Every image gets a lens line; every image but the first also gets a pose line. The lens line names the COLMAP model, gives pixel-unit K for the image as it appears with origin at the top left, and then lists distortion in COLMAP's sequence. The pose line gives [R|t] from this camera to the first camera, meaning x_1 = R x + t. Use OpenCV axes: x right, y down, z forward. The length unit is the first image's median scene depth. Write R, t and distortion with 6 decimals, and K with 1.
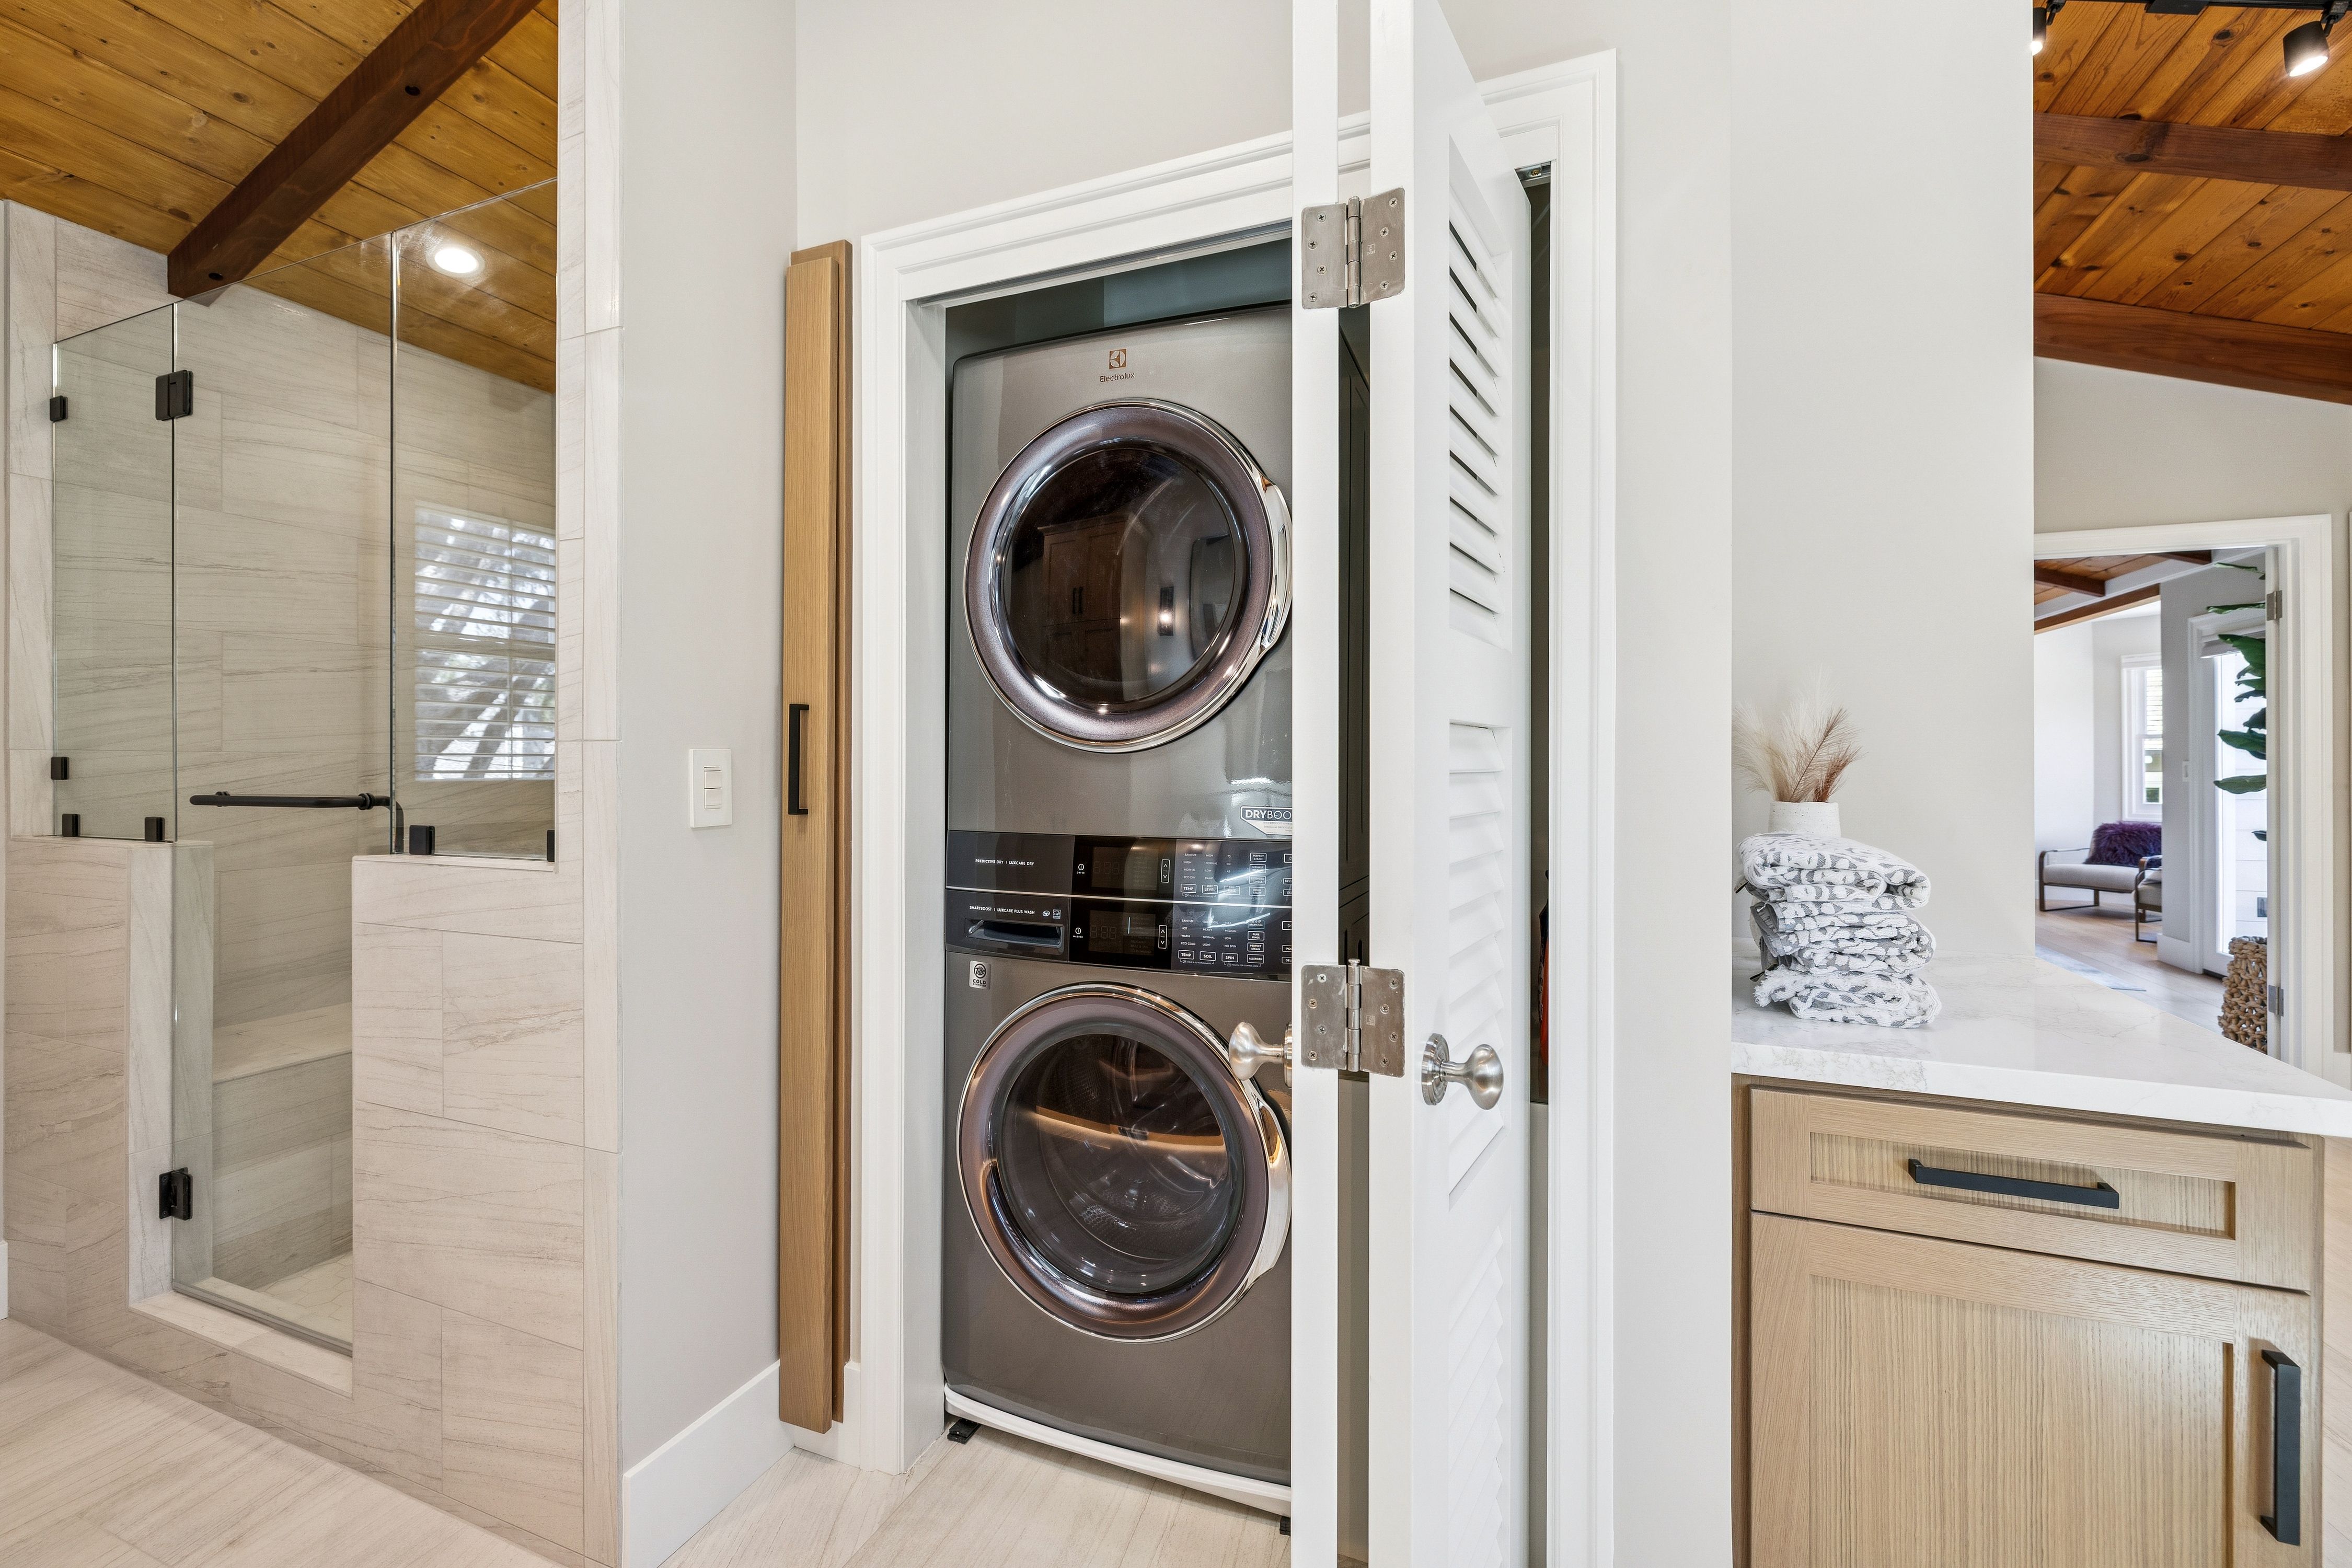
lens RADIAL K [[996.6, 0, 1176.1], [0, 996.6, 769.6], [0, 0, 1]] dist [0.013782, -0.007216]
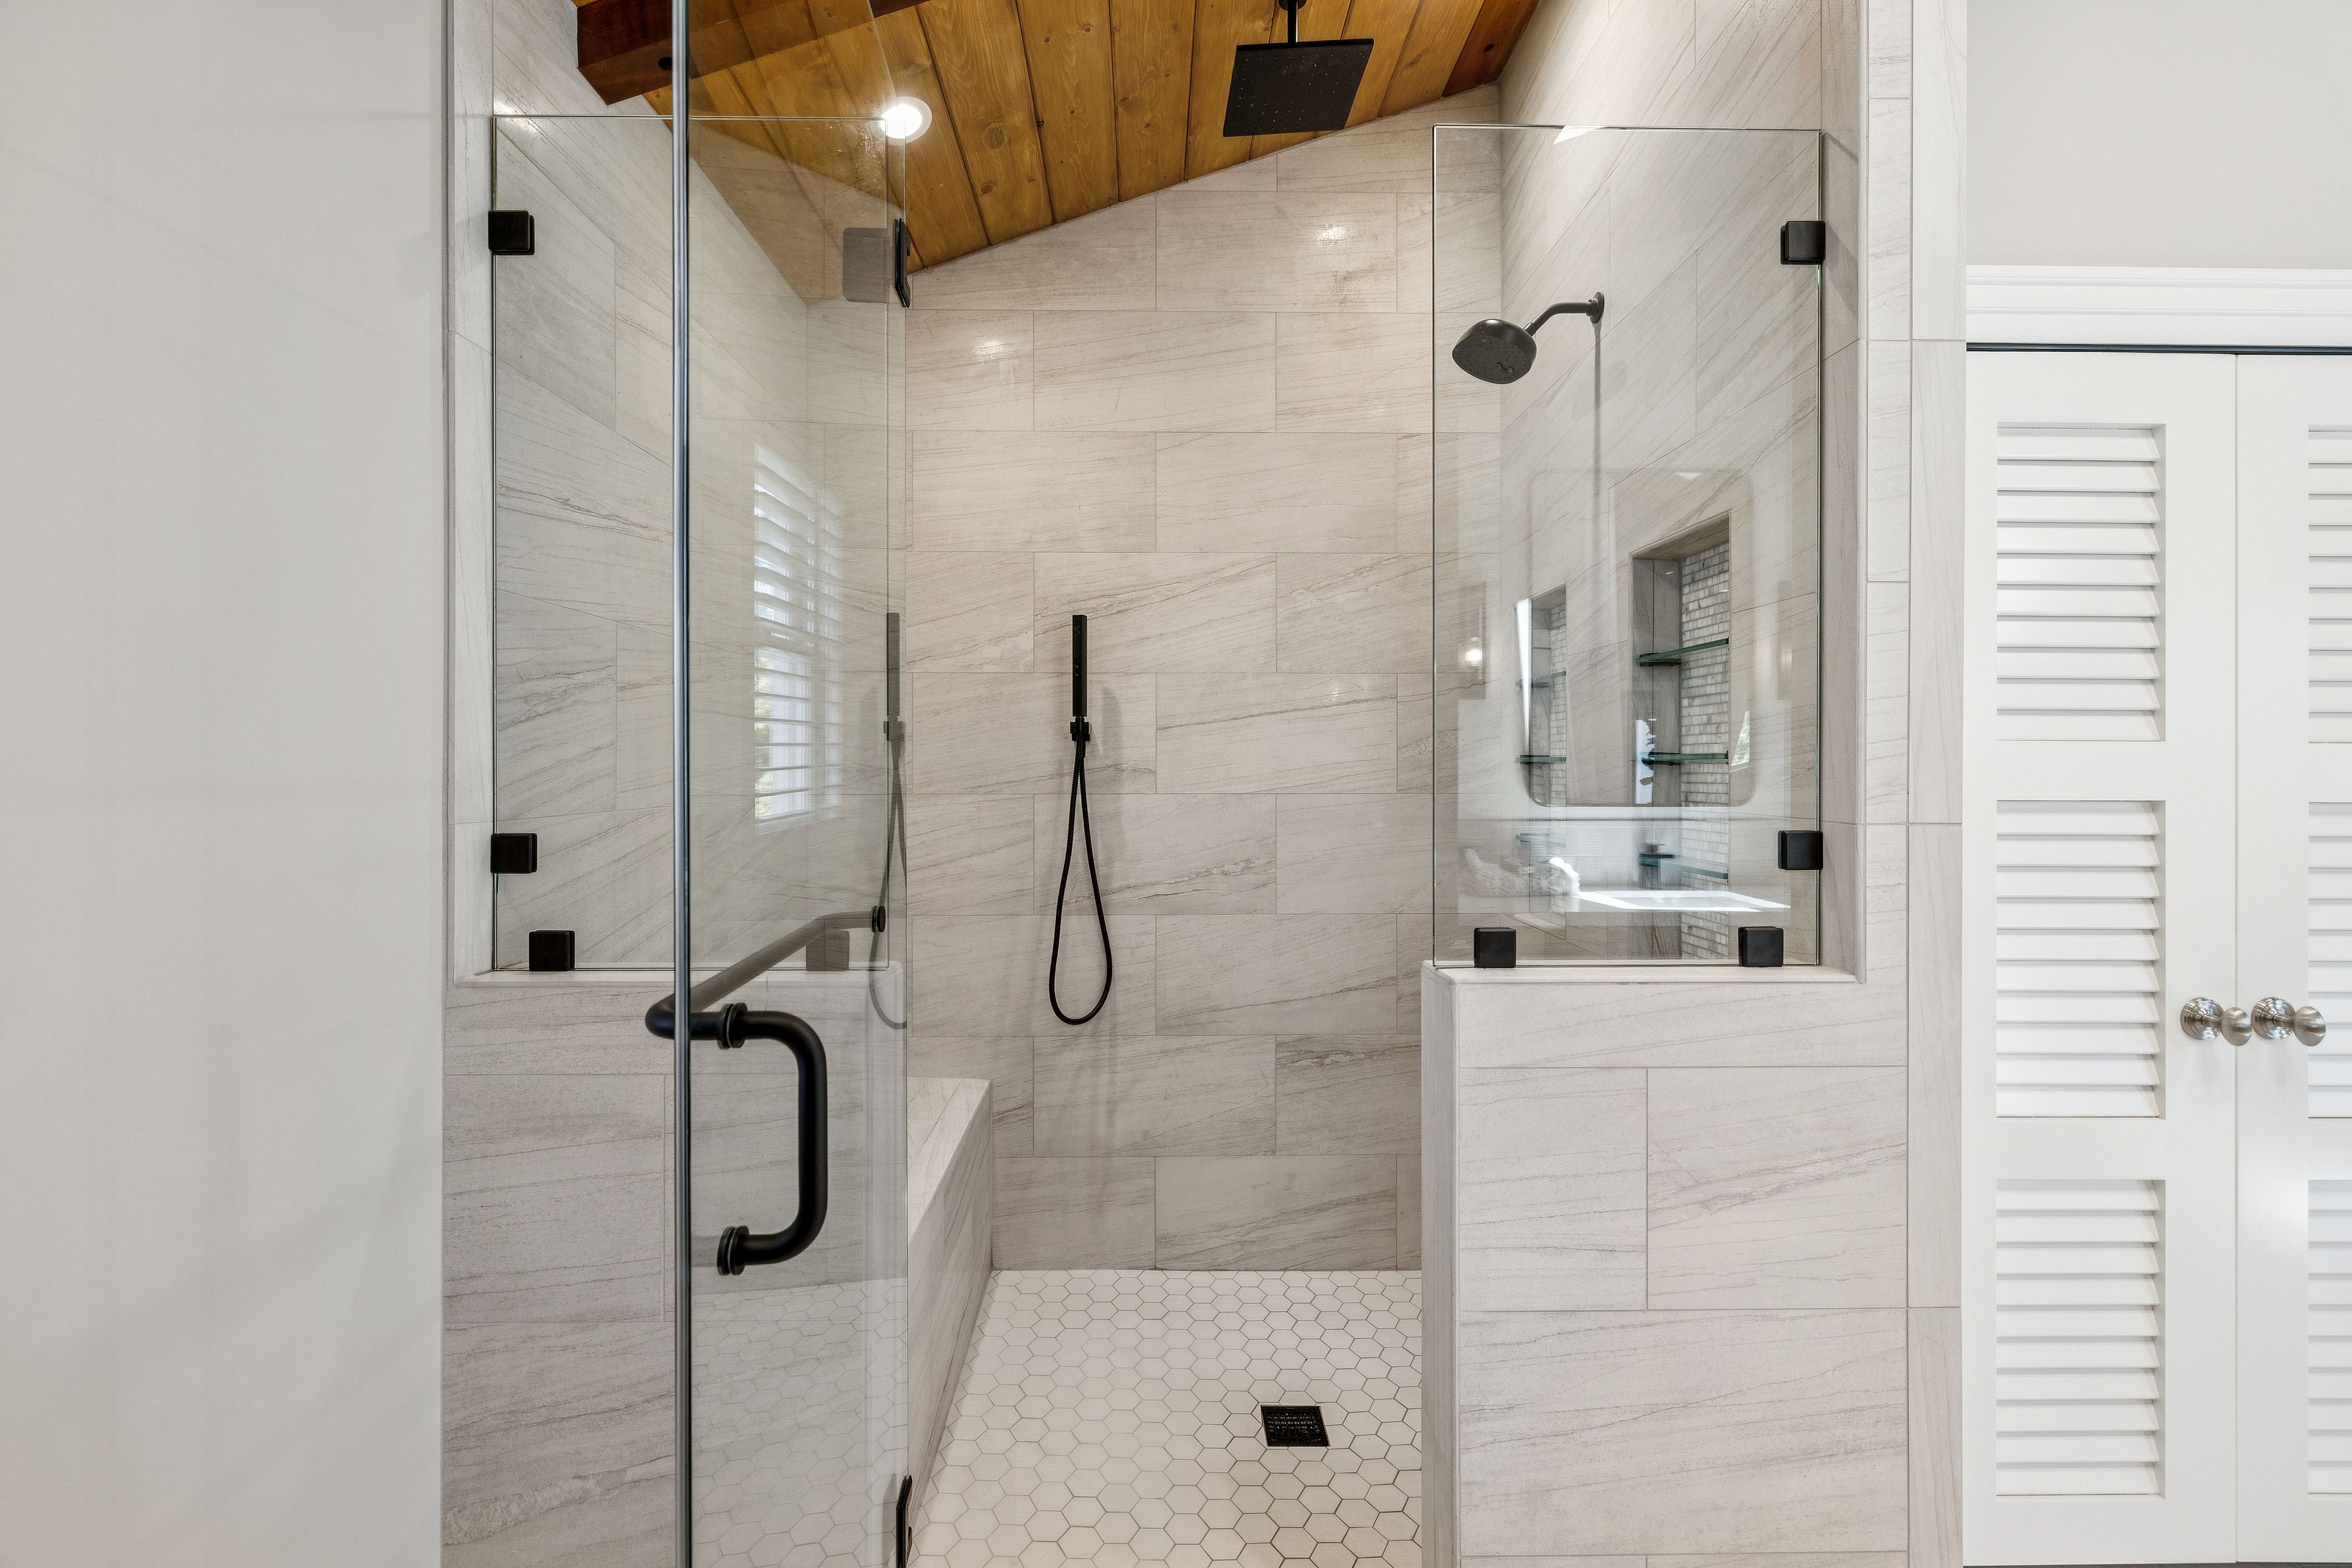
lens RADIAL K [[1019.3, 0, 1145.7], [0, 1019.3, 757.3], [0, 0, 1]] dist [0.001593, -0.000398]
pose [[0.918379, -0.000752, 0.395701, -1.444016], [0.001542, 0.999997, -0.001678, -0.079490], [-0.395699, 0.002151, 0.918378, 0.446508]]
